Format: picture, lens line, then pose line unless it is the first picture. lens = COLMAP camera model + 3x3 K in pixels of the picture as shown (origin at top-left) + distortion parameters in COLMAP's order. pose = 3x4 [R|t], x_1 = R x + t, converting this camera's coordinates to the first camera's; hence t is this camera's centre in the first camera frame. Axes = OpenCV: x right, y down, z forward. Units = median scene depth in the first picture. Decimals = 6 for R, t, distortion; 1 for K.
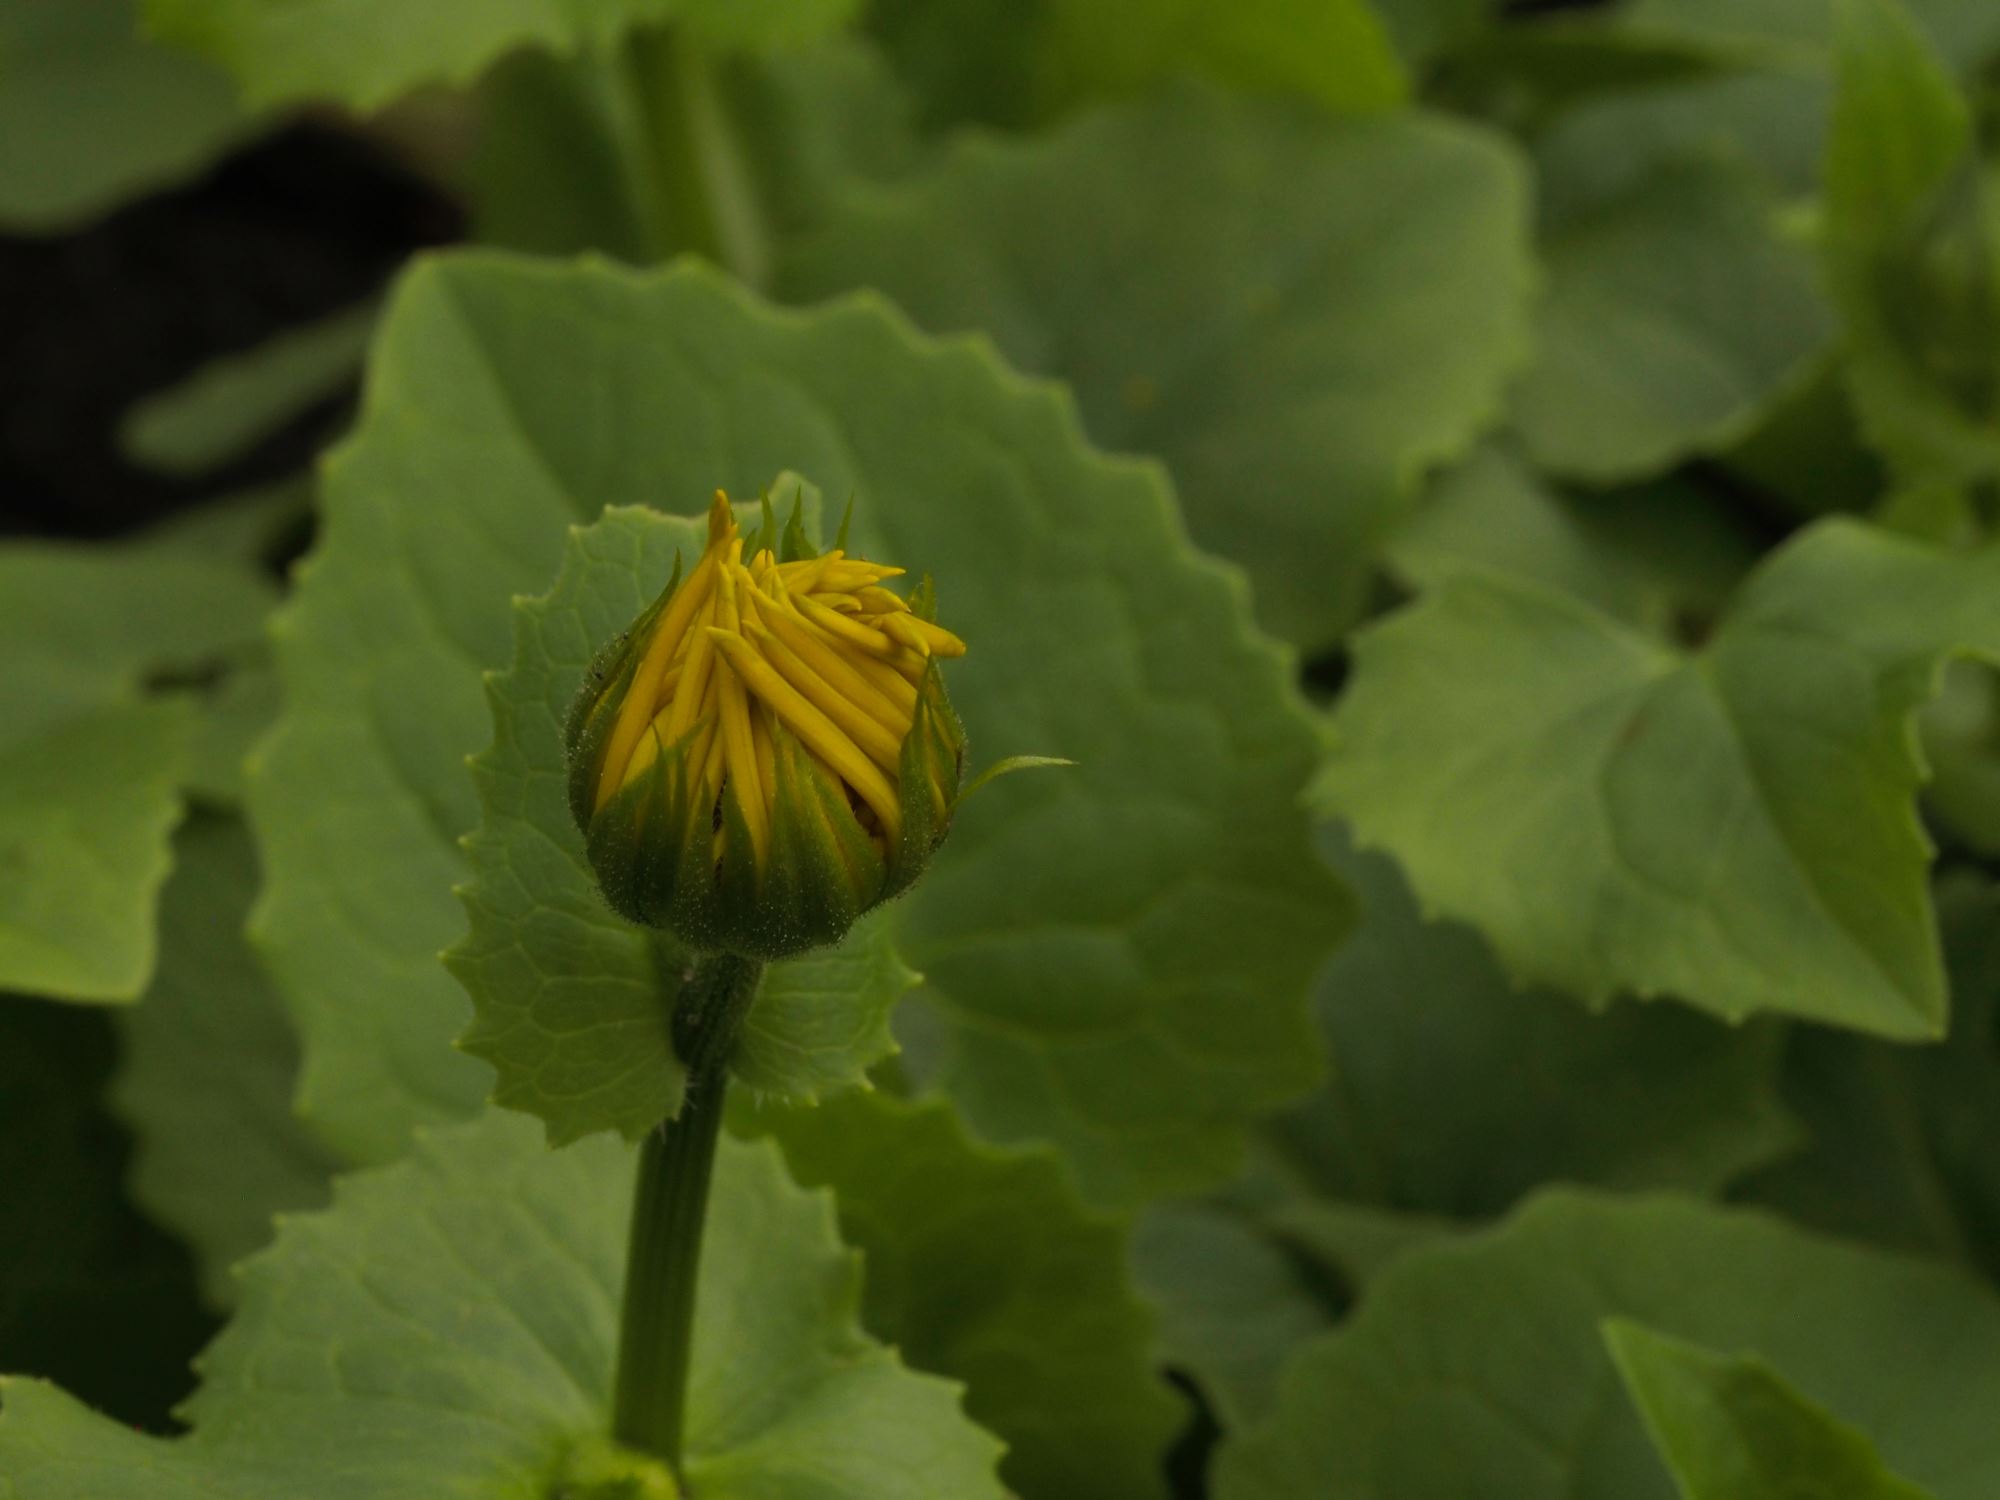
lens RADIAL K [[9294.4, 0, 1000.0], [0, 9294.4, 750.0], [0, 0, 1]] dist [-0.090887, 8.345778]
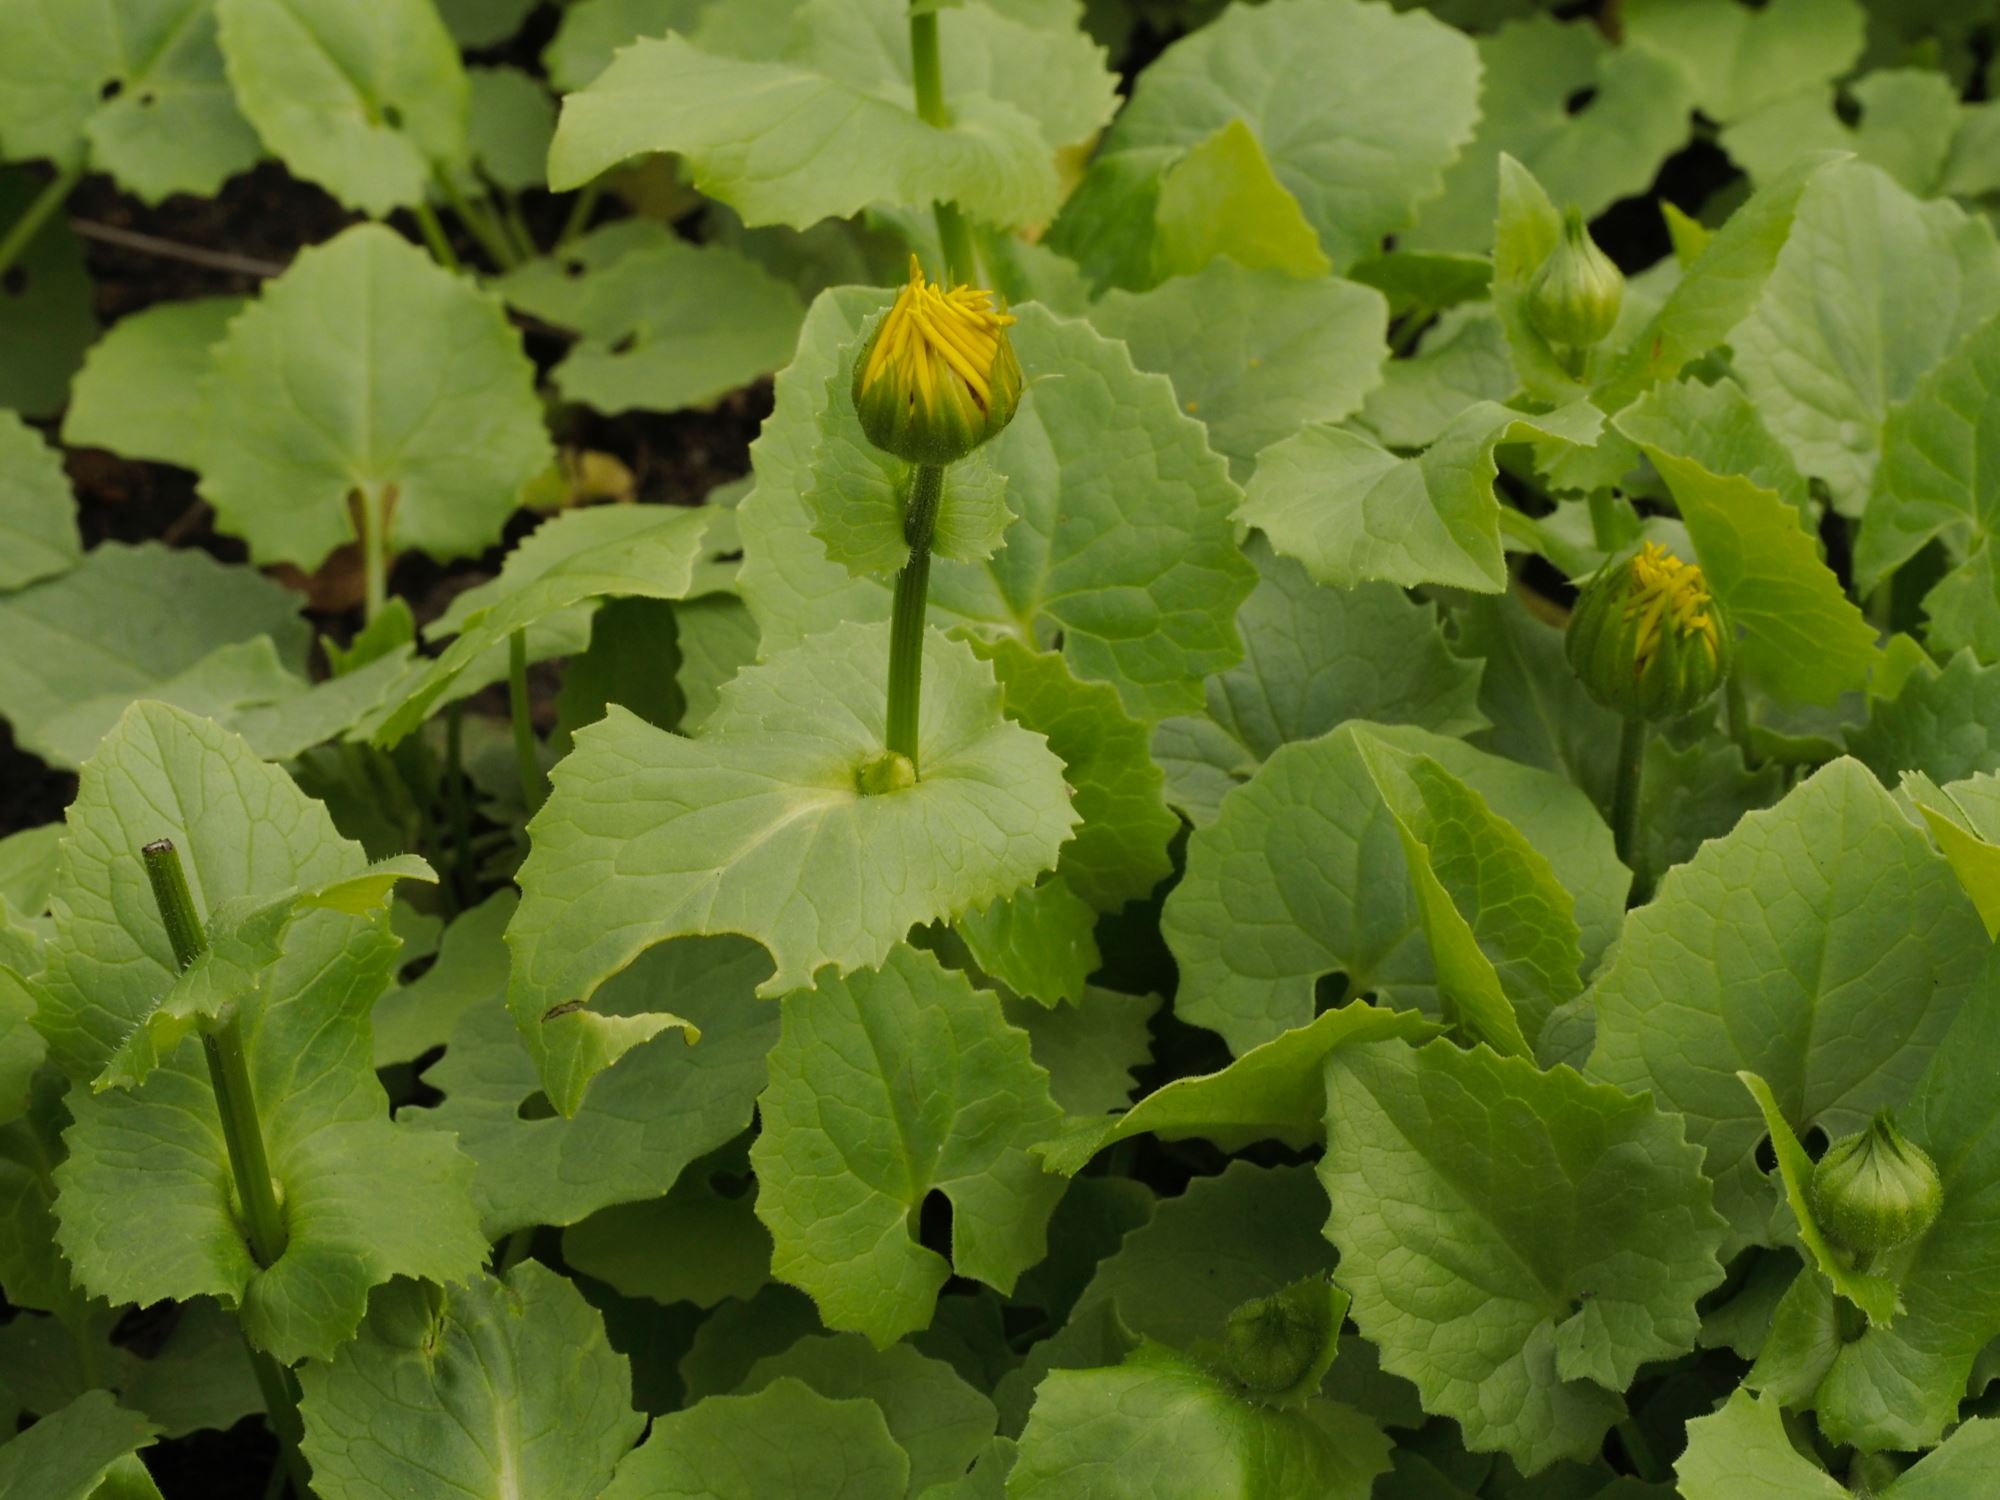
lens RADIAL K [[9294.4, 0, 1000.0], [0, 9294.4, 750.0], [0, 0, 1]] dist [-0.090887, 8.345778]
pose [[0.995981, -0.000403, -0.089560, 0.179766], [-0.014121, 0.986776, -0.161472, 0.422535], [0.088441, 0.162088, 0.982805, -1.144948]]
